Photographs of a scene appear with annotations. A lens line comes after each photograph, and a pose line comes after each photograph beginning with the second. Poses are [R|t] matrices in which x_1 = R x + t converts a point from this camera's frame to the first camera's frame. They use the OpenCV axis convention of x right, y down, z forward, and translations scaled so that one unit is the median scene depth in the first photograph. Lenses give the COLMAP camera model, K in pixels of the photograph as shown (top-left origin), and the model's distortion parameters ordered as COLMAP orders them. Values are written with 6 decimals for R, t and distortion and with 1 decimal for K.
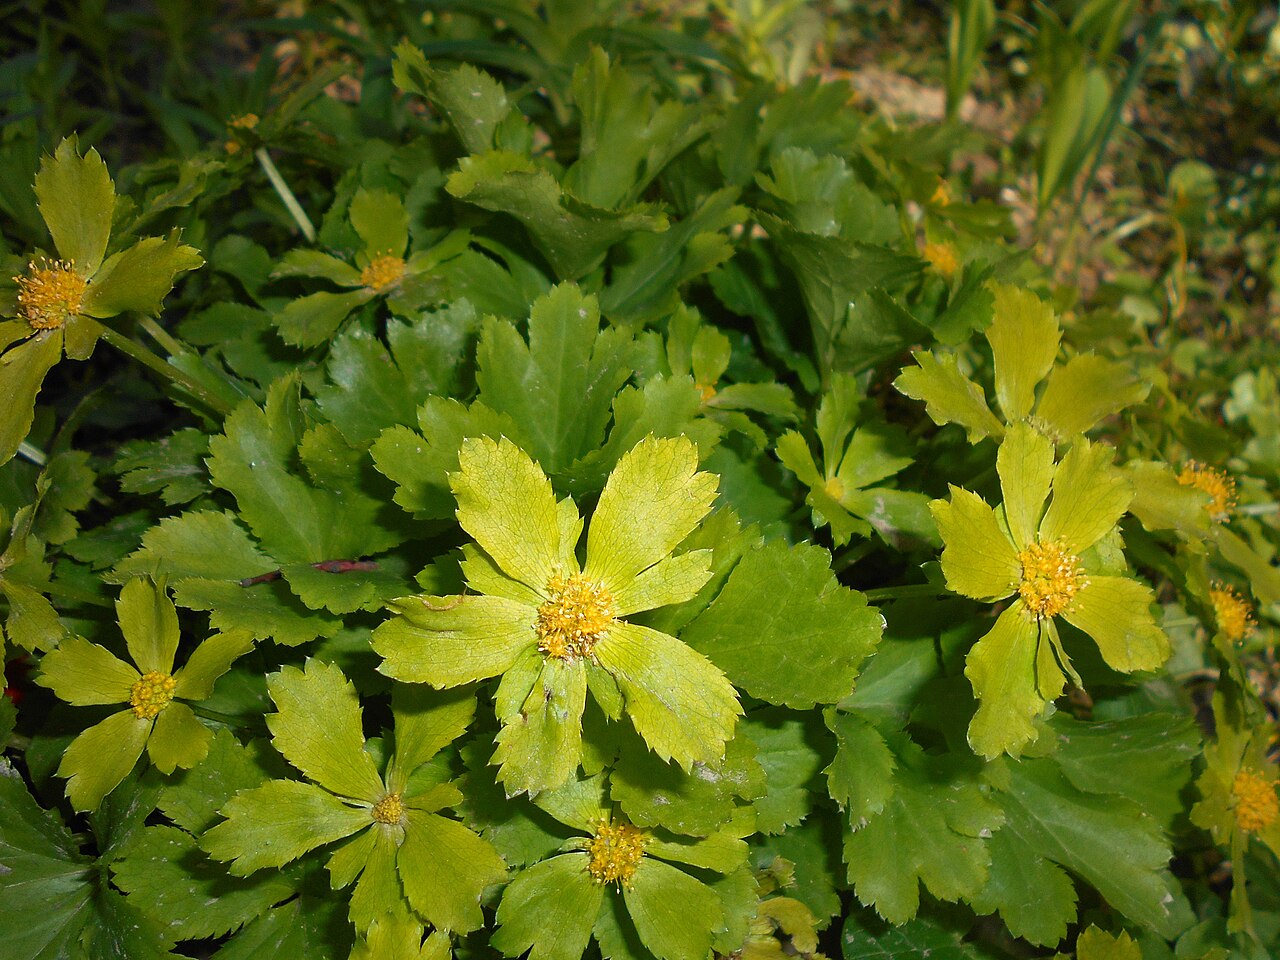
lens RADIAL K [[1146.3, 0, 640.0], [0, 1146.3, 480.0], [0, 0, 1]] dist [0.005130, -0.002801]
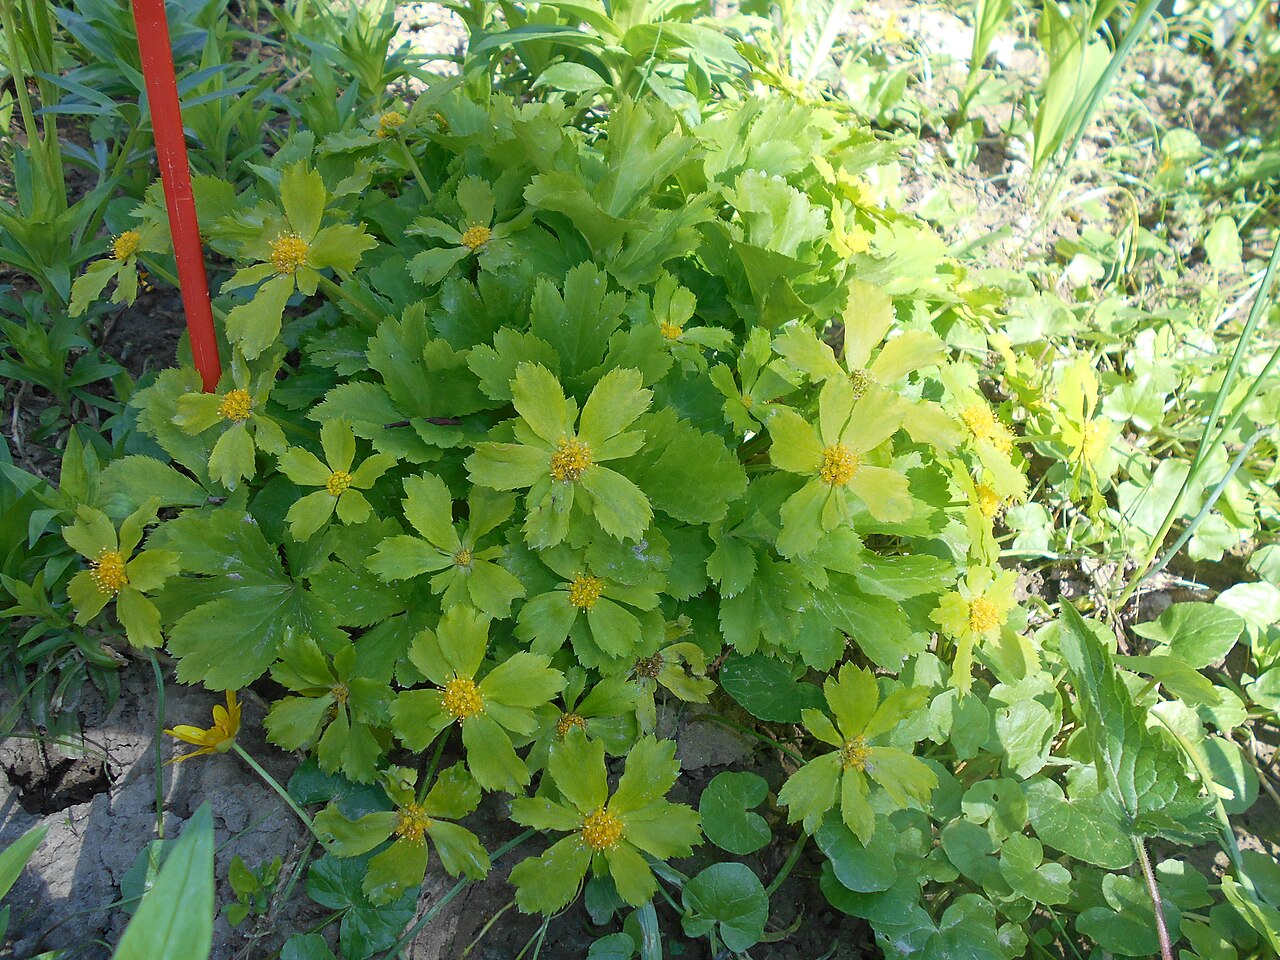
lens RADIAL K [[1146.3, 0, 640.0], [0, 1146.3, 480.0], [0, 0, 1]] dist [0.005130, -0.002801]
pose [[0.995241, 0.090564, -0.035963, 0.112949], [-0.086281, 0.990542, 0.106691, -0.052784], [0.045285, -0.103080, 0.993642, -0.774760]]
